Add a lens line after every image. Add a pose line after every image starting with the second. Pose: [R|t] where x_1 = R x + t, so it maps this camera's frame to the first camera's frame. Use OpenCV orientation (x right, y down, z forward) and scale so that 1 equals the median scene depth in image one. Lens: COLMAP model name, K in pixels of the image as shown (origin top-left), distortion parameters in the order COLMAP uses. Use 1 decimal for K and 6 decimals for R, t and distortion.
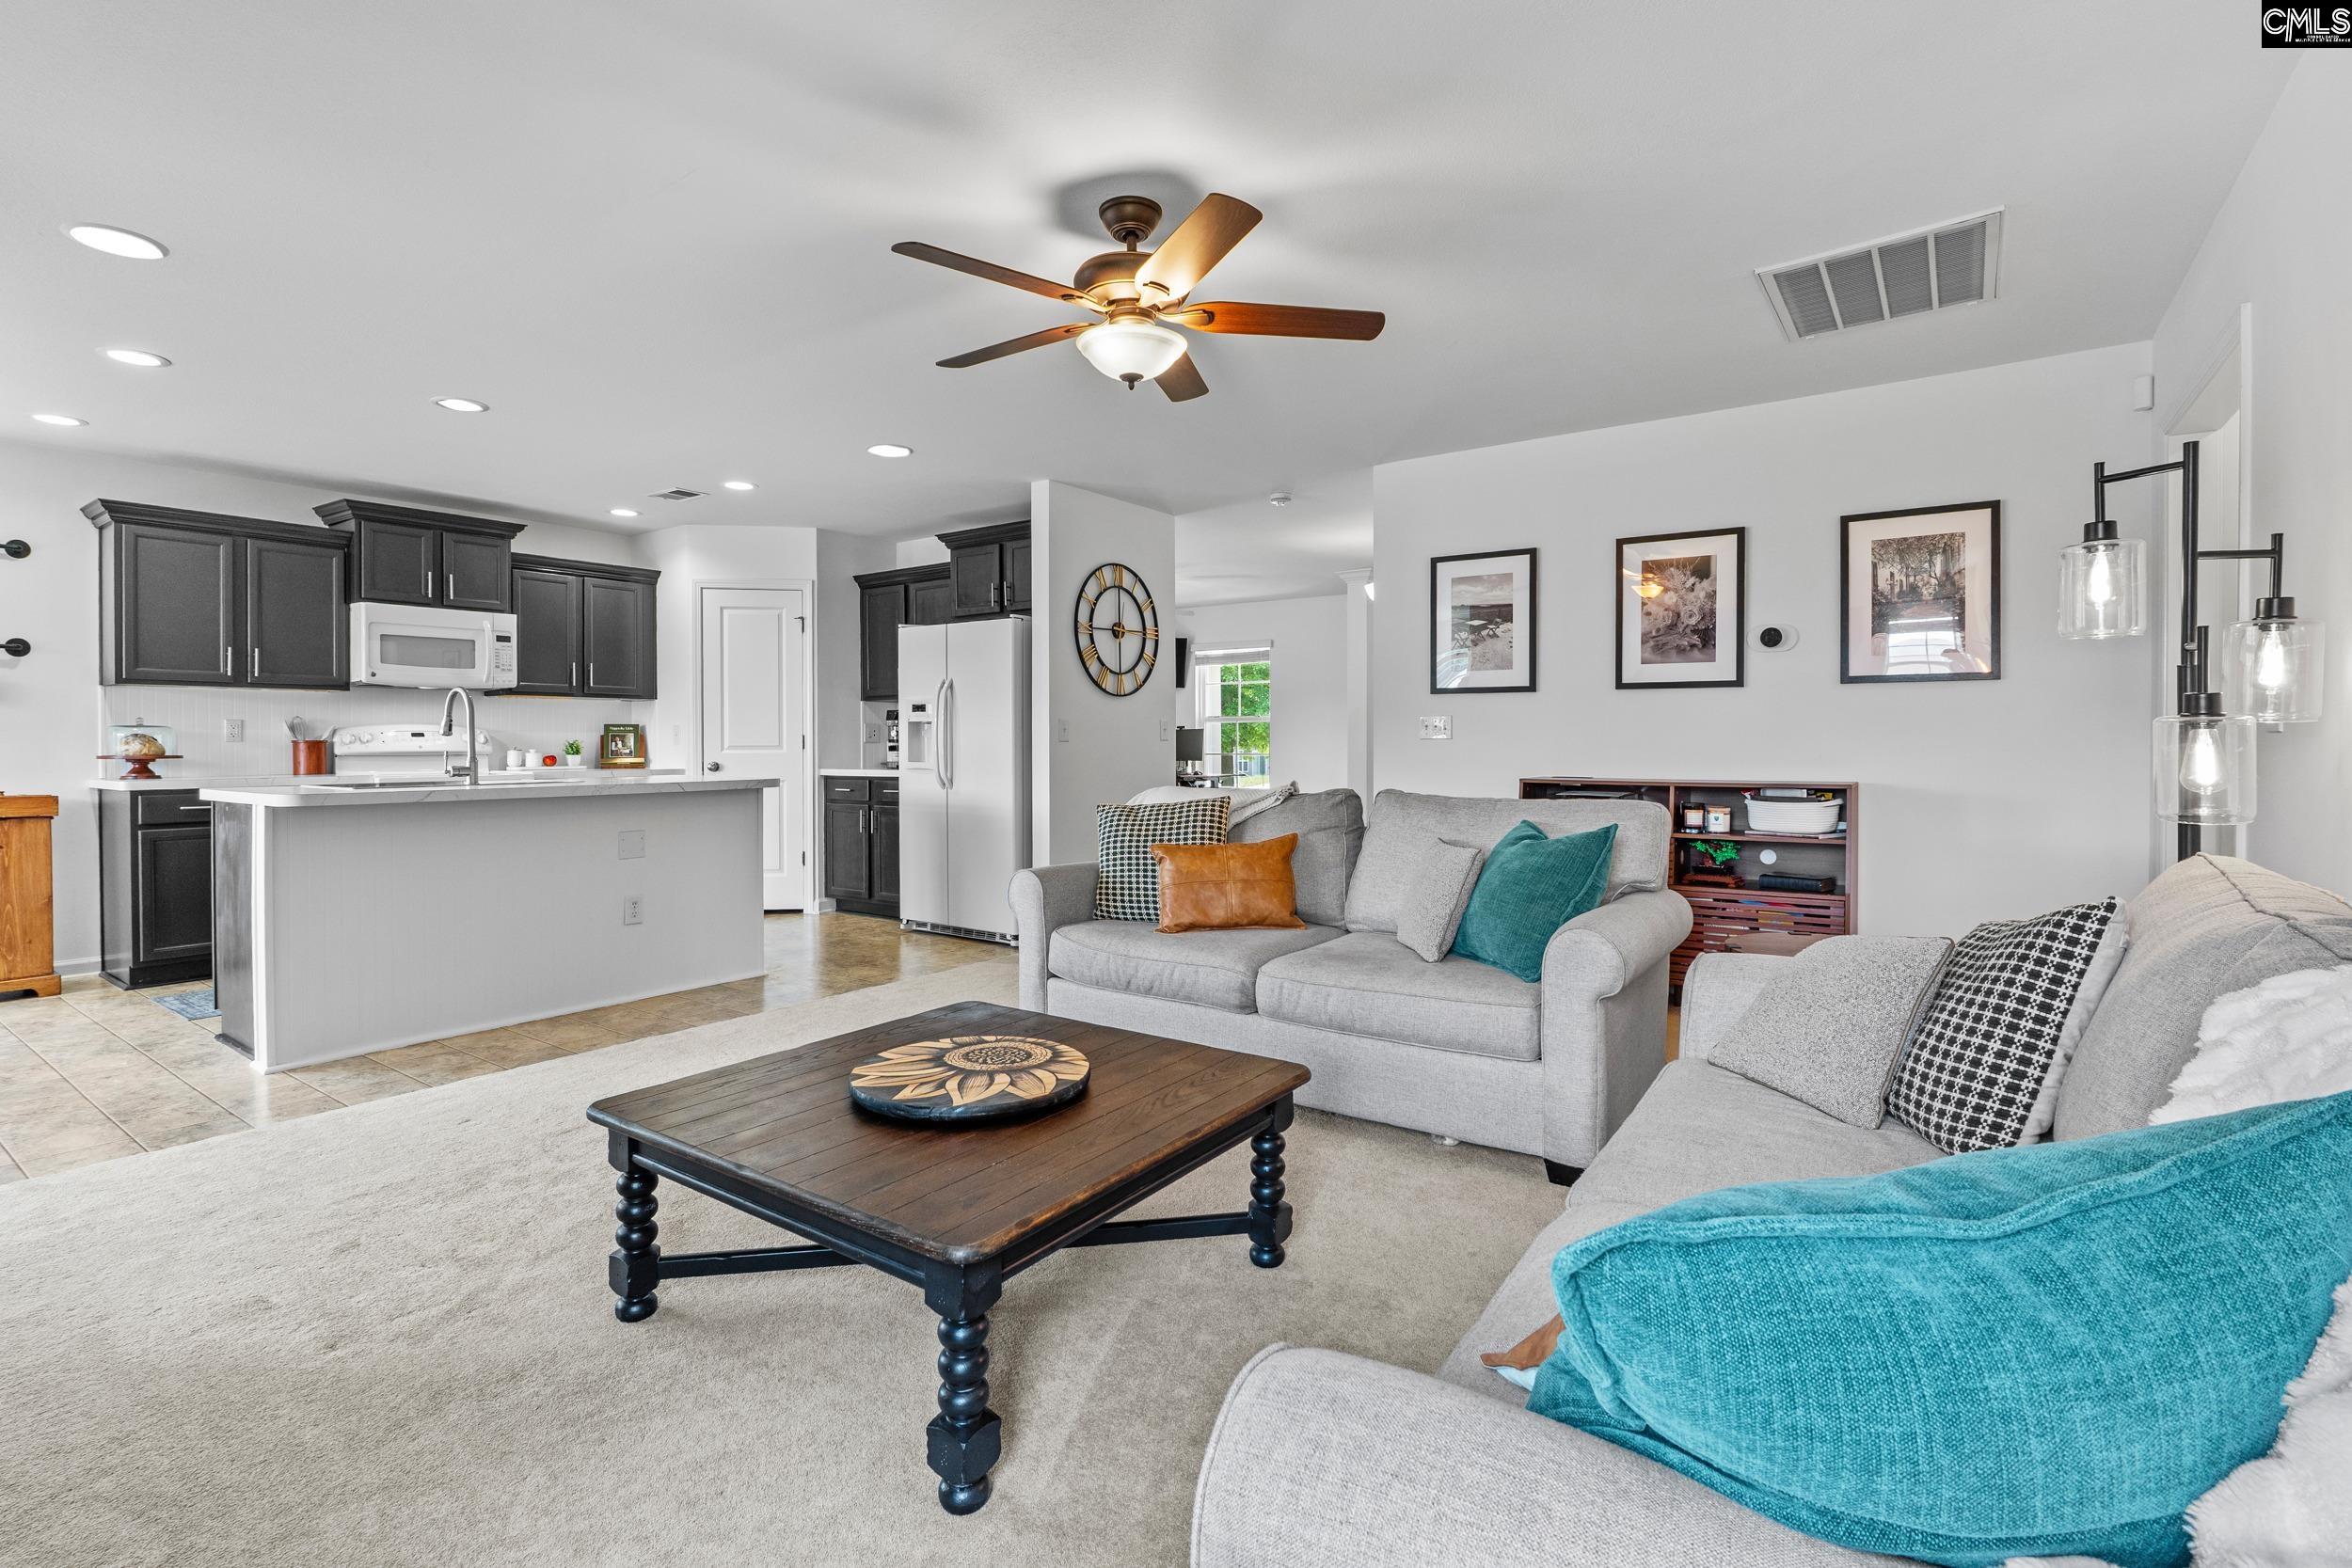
lens RADIAL K [[1088.0, 0, 1171.4], [0, 1088.0, 754.6], [0, 0, 1]] dist [-0.012739, 0.000816]
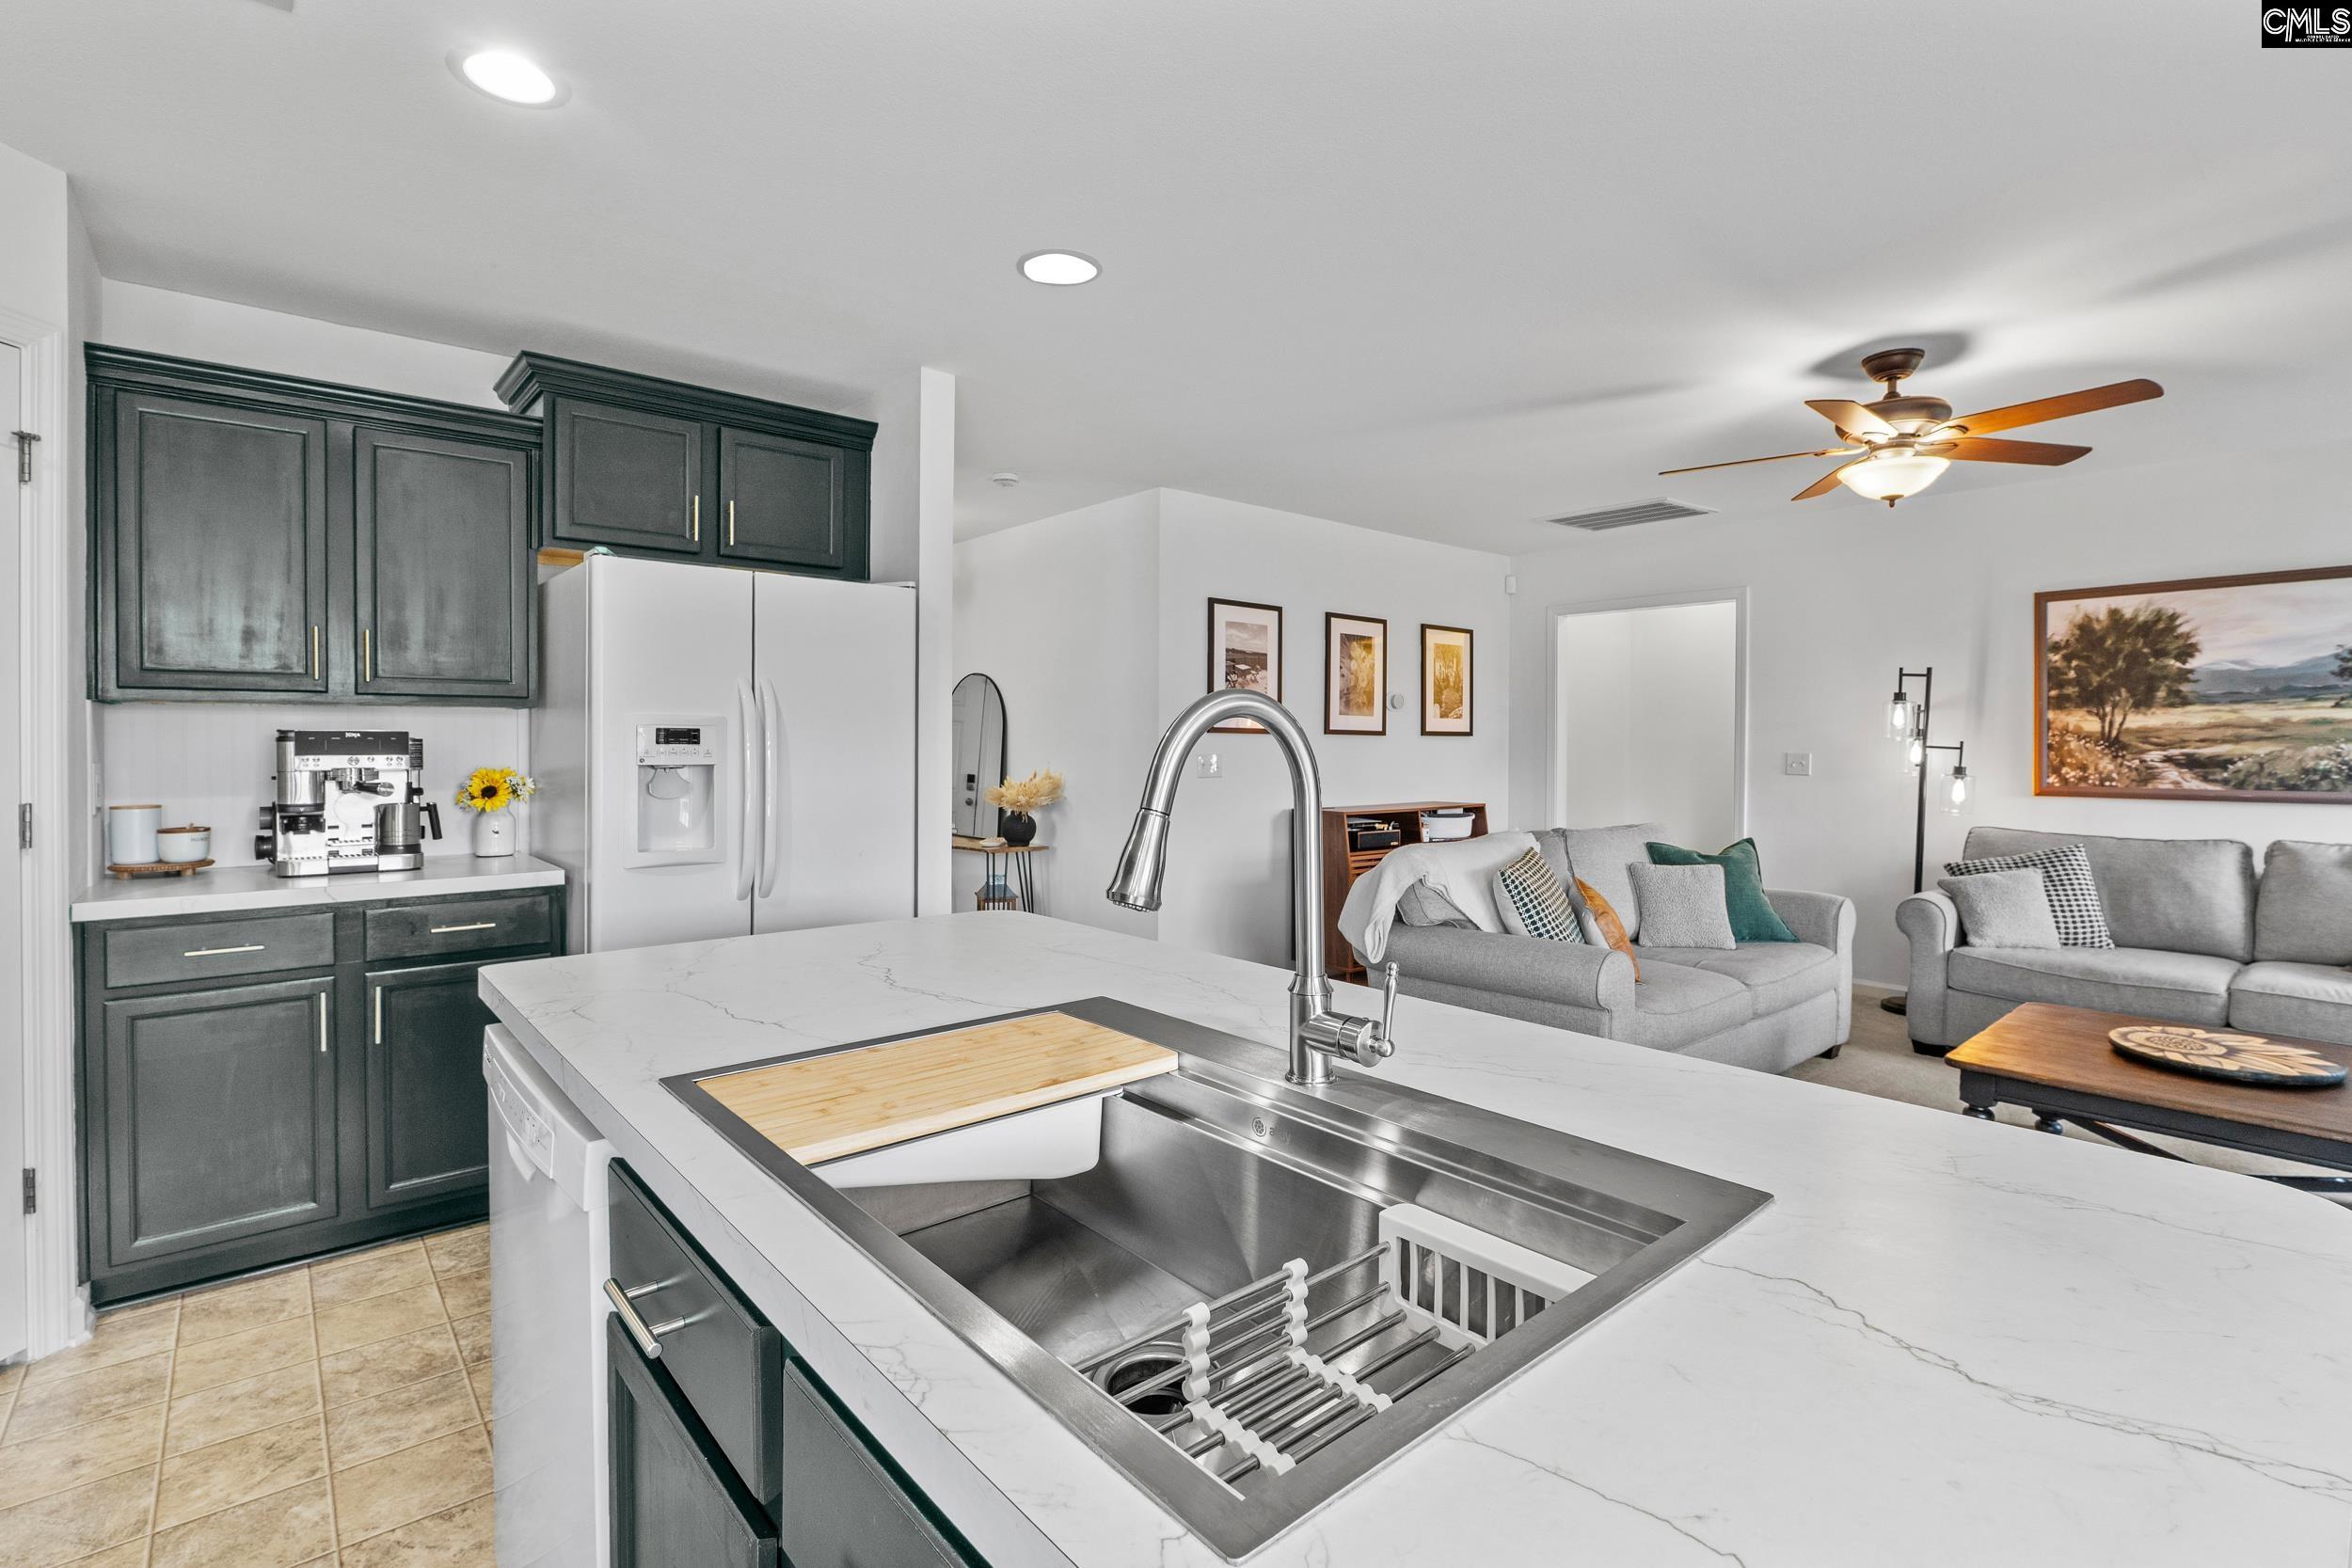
lens RADIAL K [[1088.0, 0, 1171.4], [0, 1088.0, 754.6], [0, 0, 1]] dist [-0.012739, 0.000816]
pose [[0.239907, -0.007020, 0.970771, -0.707466], [0.009347, 0.999944, 0.004921, -0.038919], [-0.970751, 0.007893, 0.239959, 0.754001]]
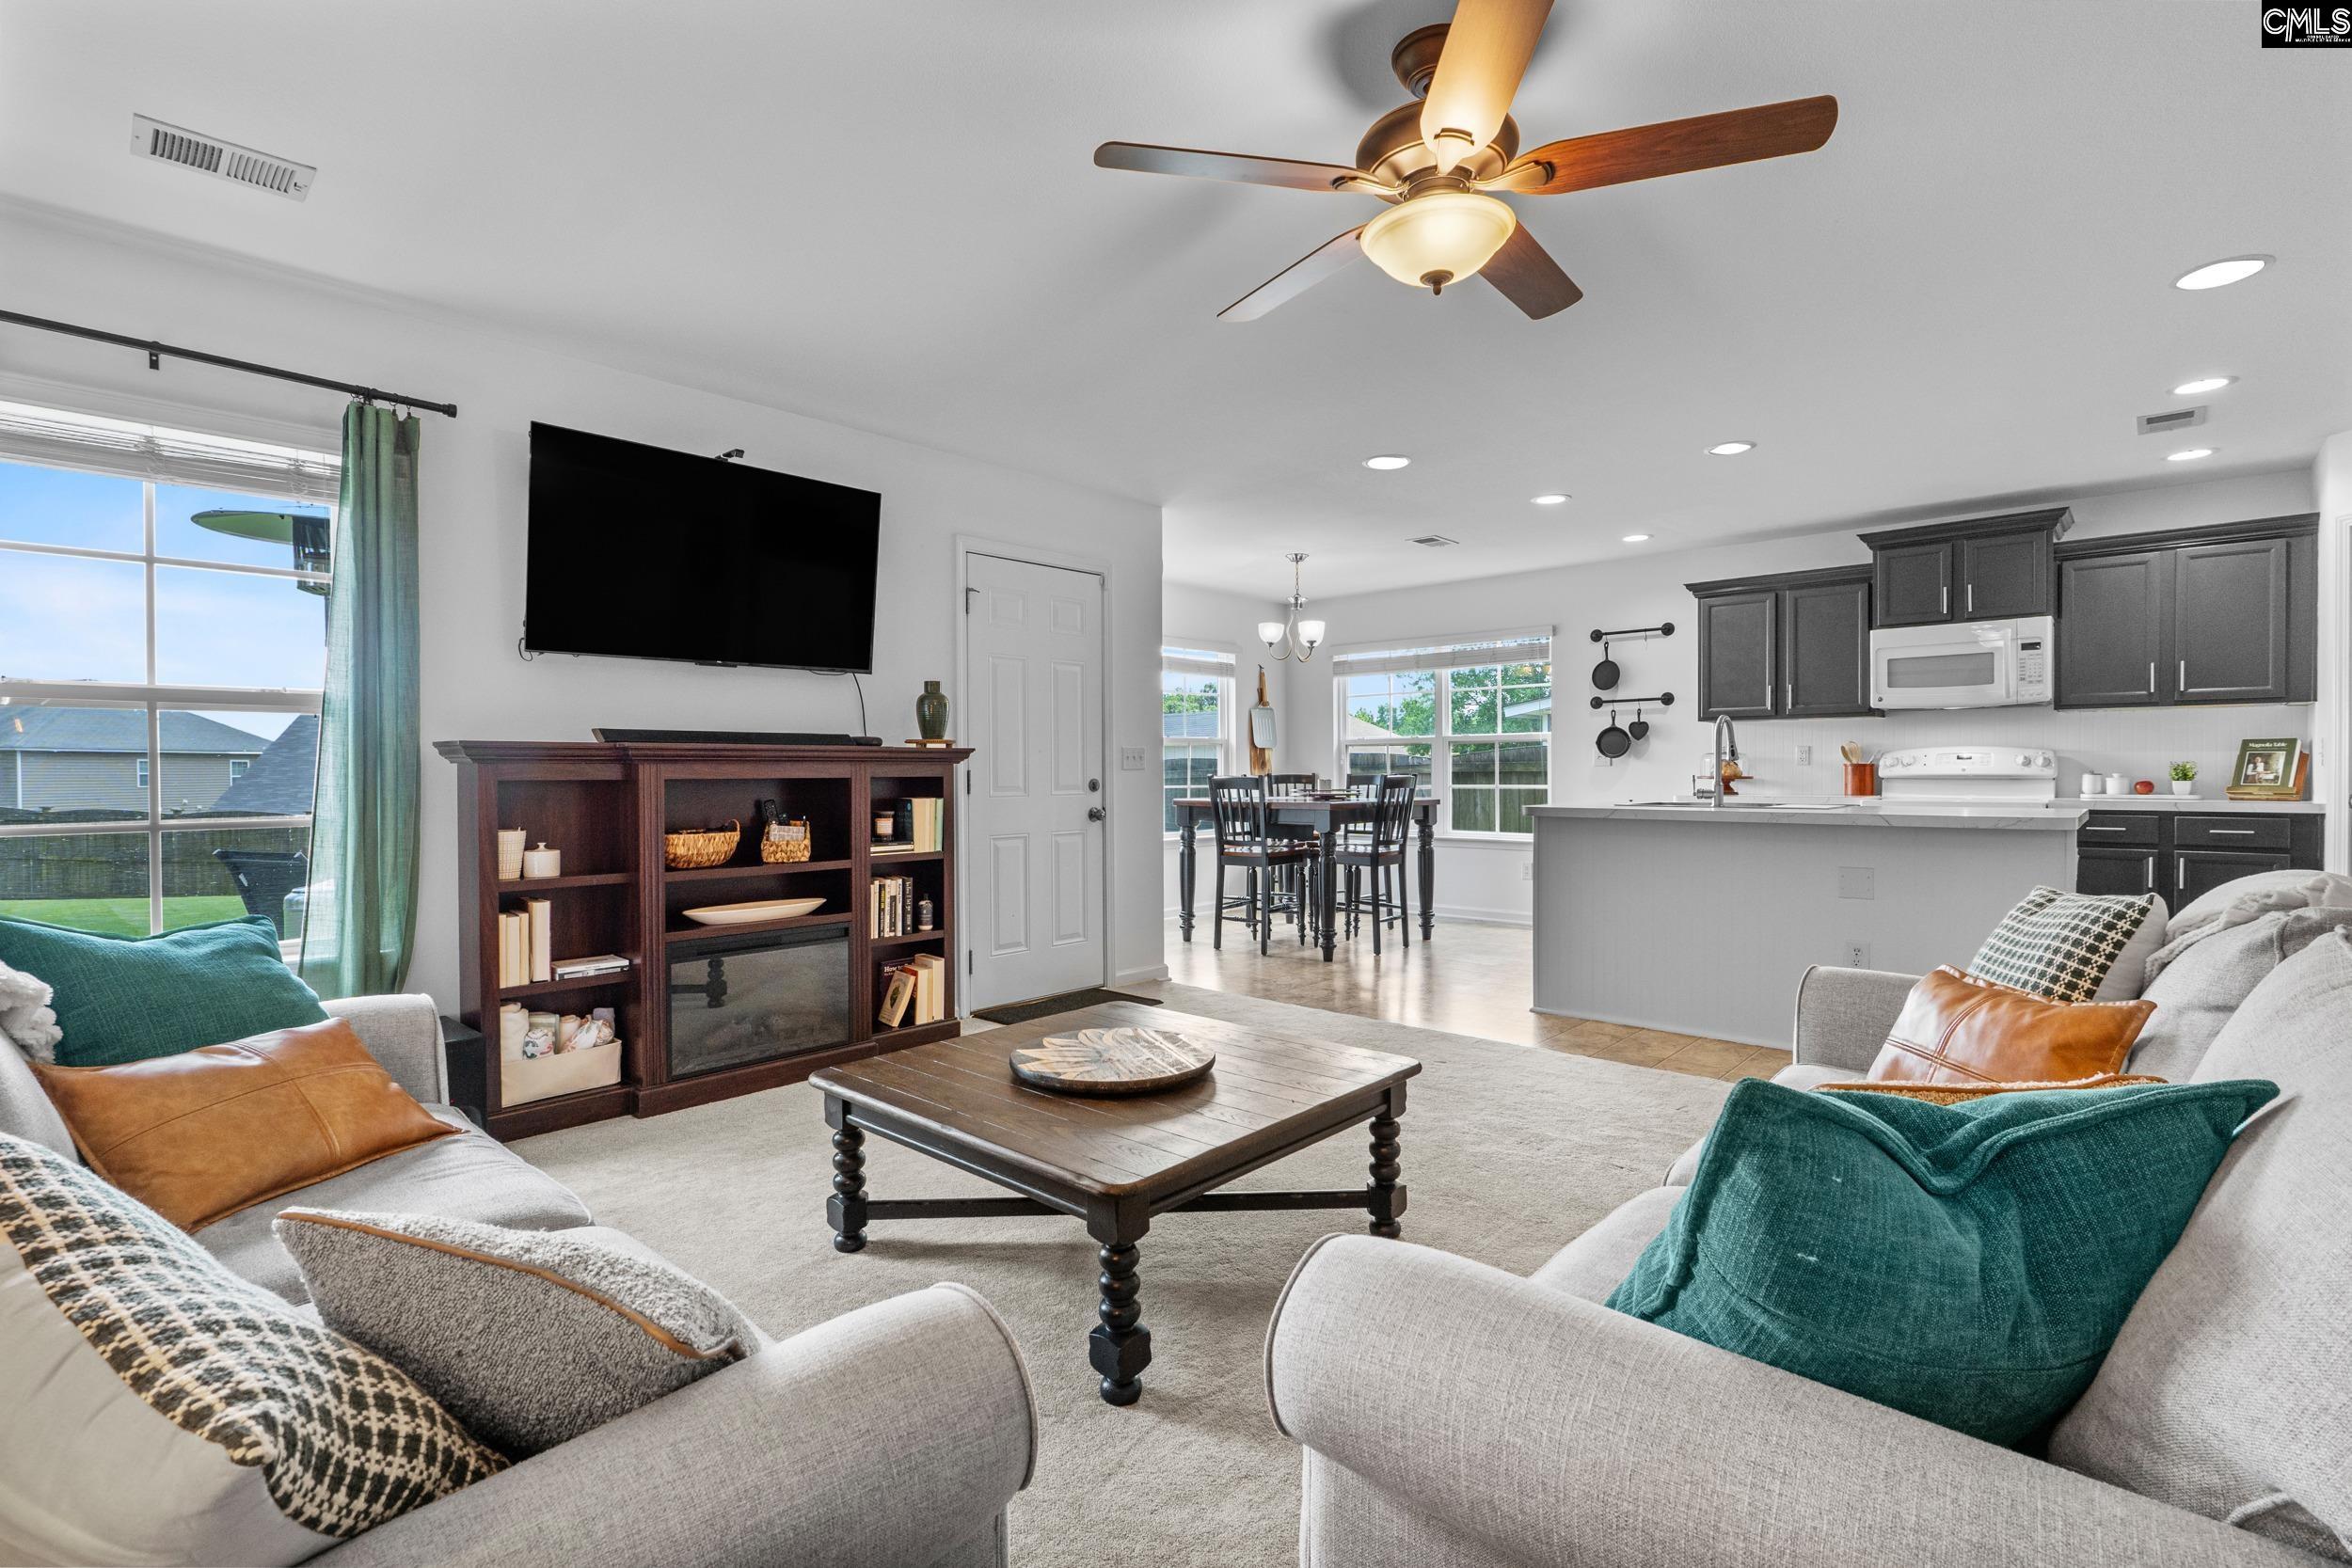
lens RADIAL K [[1051.3, 0, 1124.0], [0, 1051.3, 773.7], [0, 0, 1]] dist [-0.025754, 0.000095]
pose [[-0.165100, 0.009051, -0.986235, 0.355884], [-0.005328, 0.999935, 0.010069, -0.009915], [0.986262, 0.006917, -0.165041, 0.466398]]
